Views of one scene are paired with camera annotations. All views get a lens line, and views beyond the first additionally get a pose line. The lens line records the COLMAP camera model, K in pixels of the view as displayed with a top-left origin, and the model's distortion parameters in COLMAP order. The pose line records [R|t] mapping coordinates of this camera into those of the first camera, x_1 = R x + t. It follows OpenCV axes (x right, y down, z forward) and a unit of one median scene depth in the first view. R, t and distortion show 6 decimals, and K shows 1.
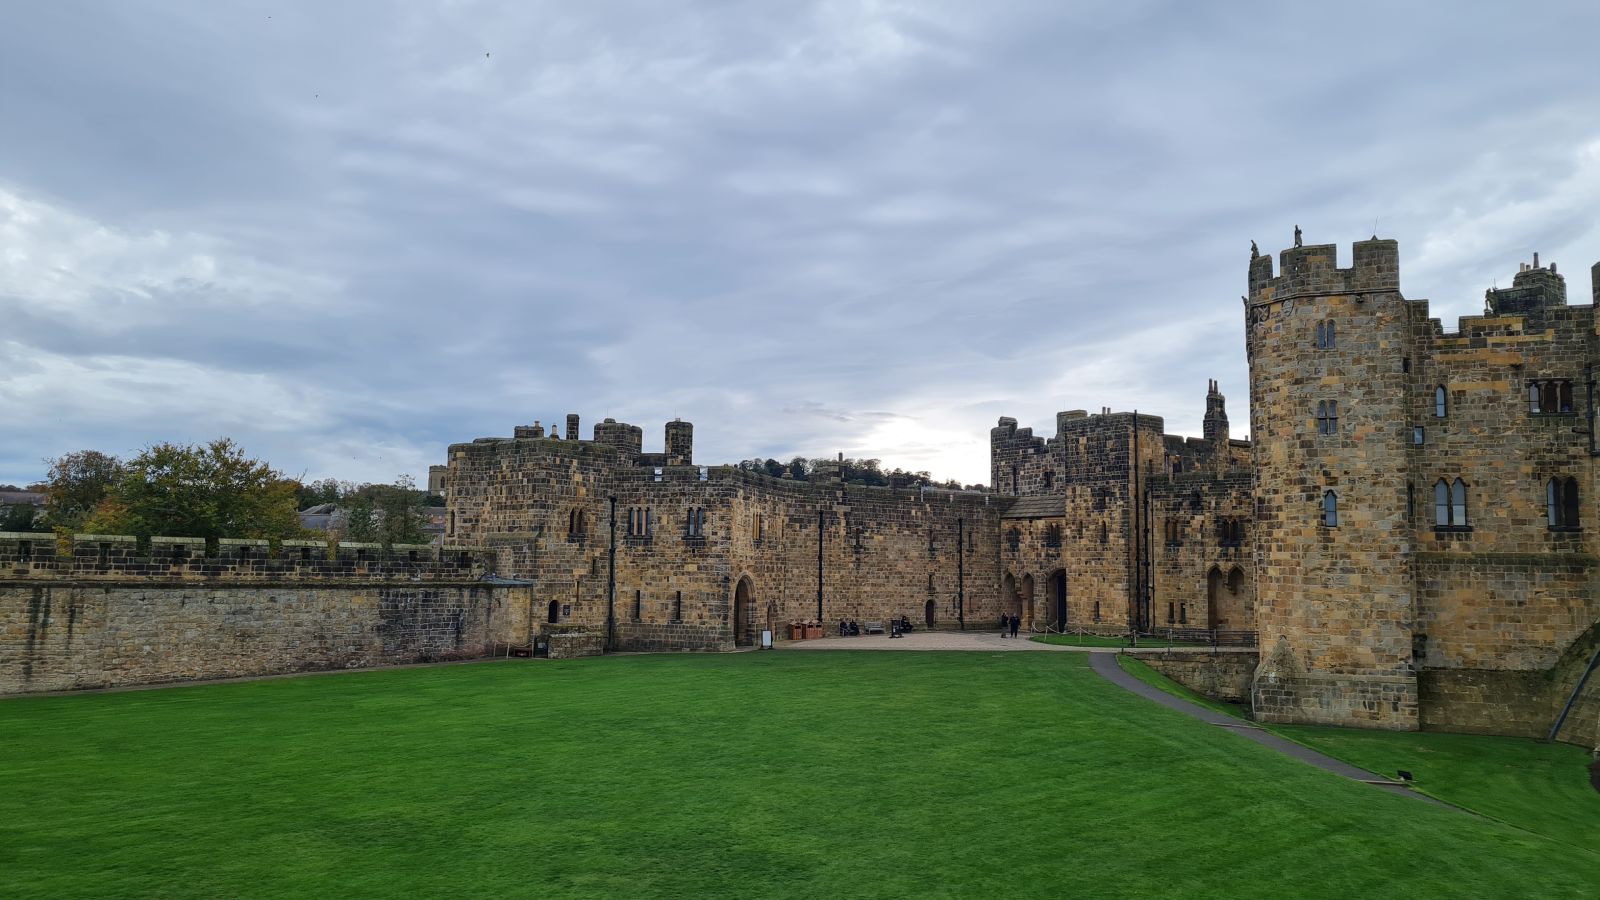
lens RADIAL K [[1190.1, 0, 792.5], [0, 1190.1, 452.2], [0, 0, 1]] dist [0.048606, -0.029571]
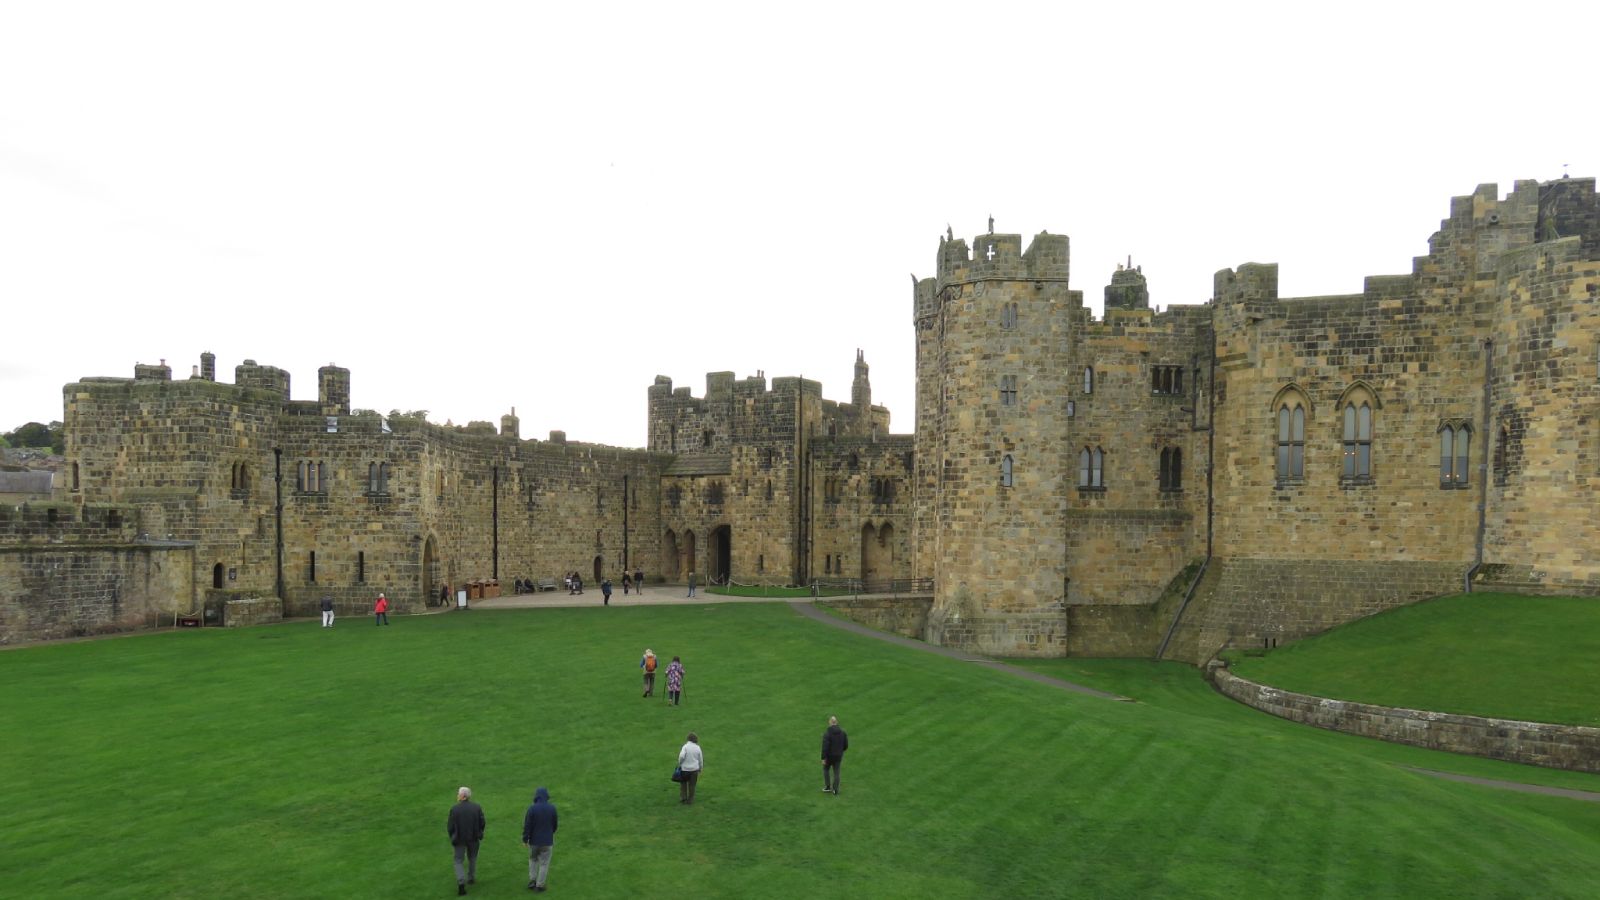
lens RADIAL K [[1181.8, 0, 800.8], [0, 1181.8, 561.6], [0, 0, 1]] dist [-0.013726, -0.004459]
pose [[0.927639, -0.017292, 0.373077, -0.150590], [-0.031142, 0.991868, 0.123405, -0.000100], [-0.372177, -0.126094, 0.919557, 0.027042]]
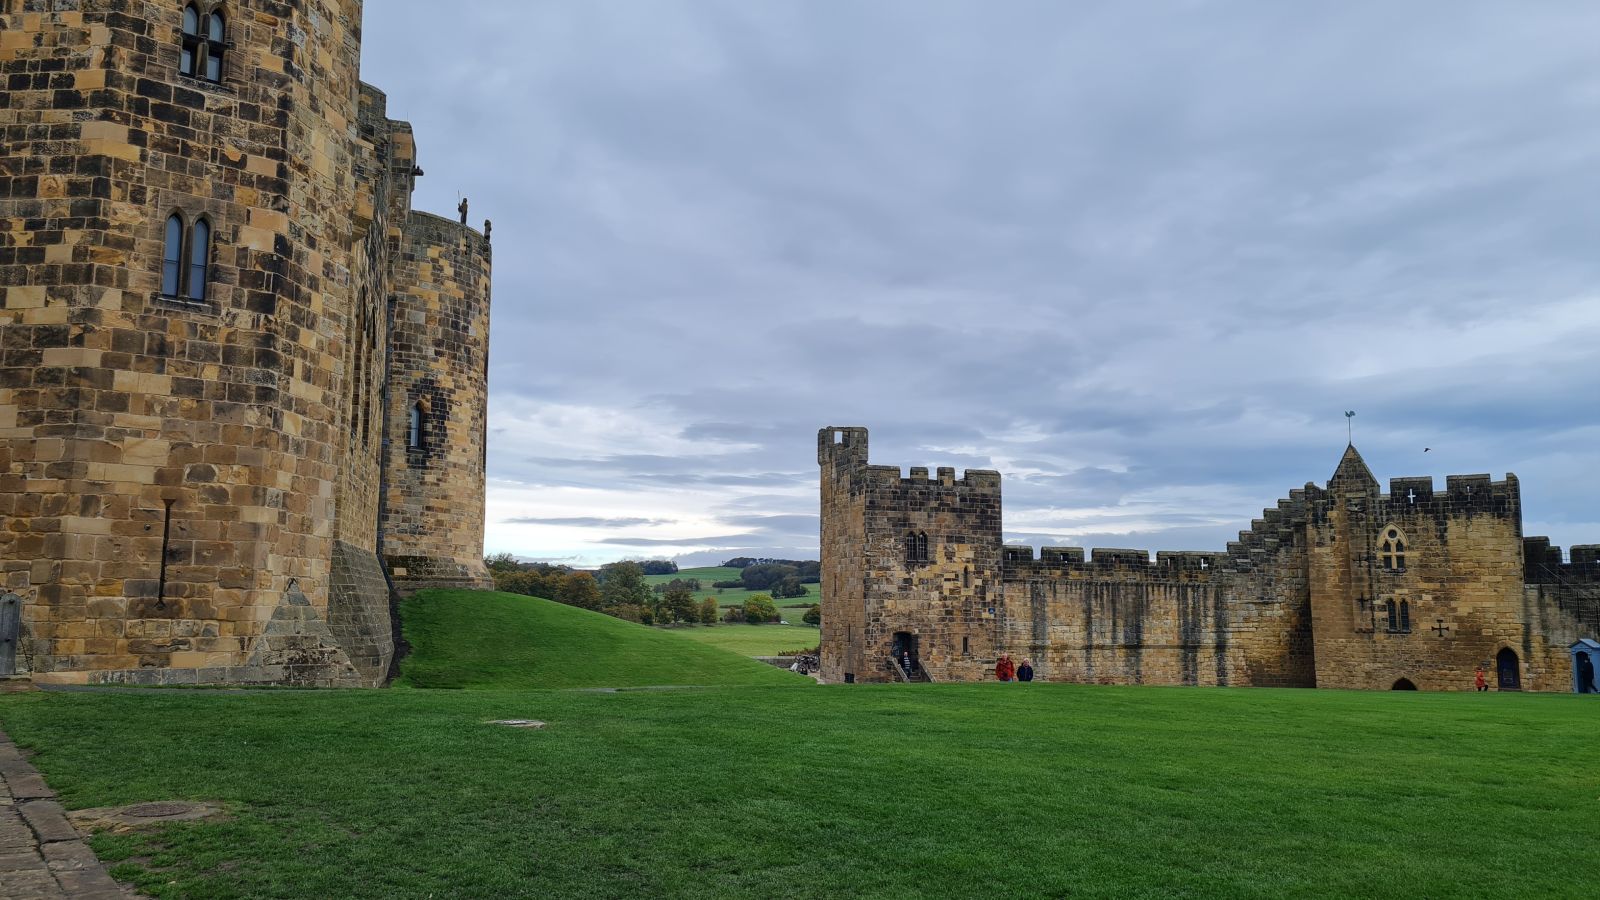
lens RADIAL K [[1190.1, 0, 791.0], [0, 1190.1, 446.8], [0, 0, 1]] dist [0.048606, -0.029571]
pose [[-0.829825, 0.050044, 0.555775, 0.030645], [-0.078617, 0.975552, -0.205225, 0.176709], [-0.552458, -0.213994, -0.805603, 1.228968]]
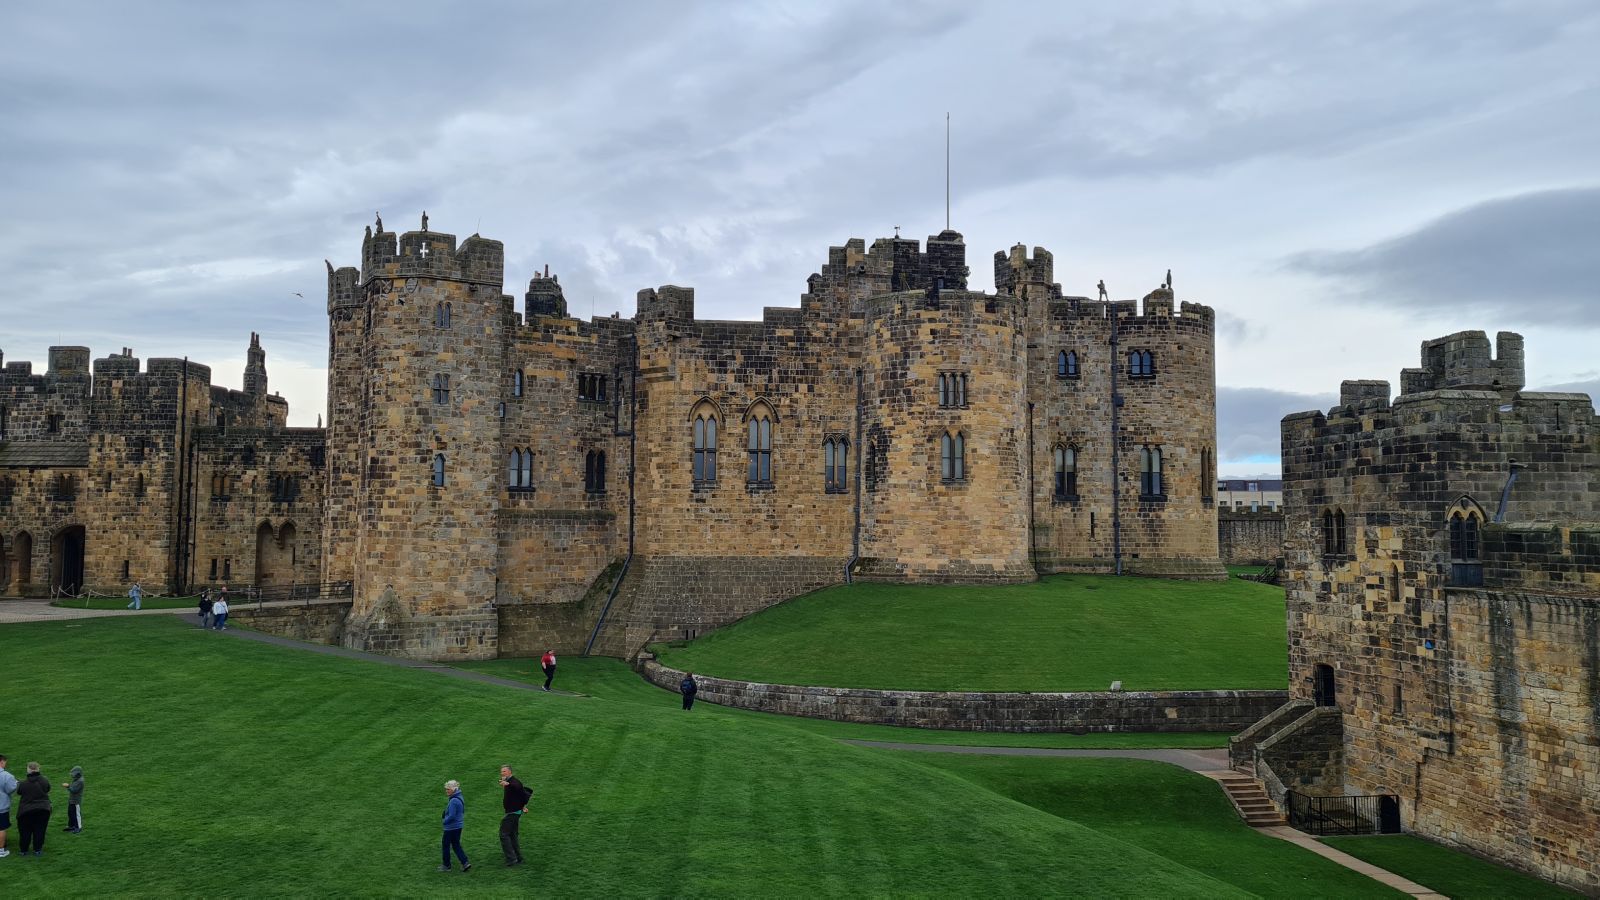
lens RADIAL K [[1190.1, 0, 784.4], [0, 1190.1, 451.2], [0, 0, 1]] dist [0.048606, -0.029571]
pose [[0.634583, 0.040465, 0.771794, -0.204308], [-0.071237, 0.997440, 0.006278, -0.000837], [-0.769564, -0.058964, 0.635841, 0.039028]]
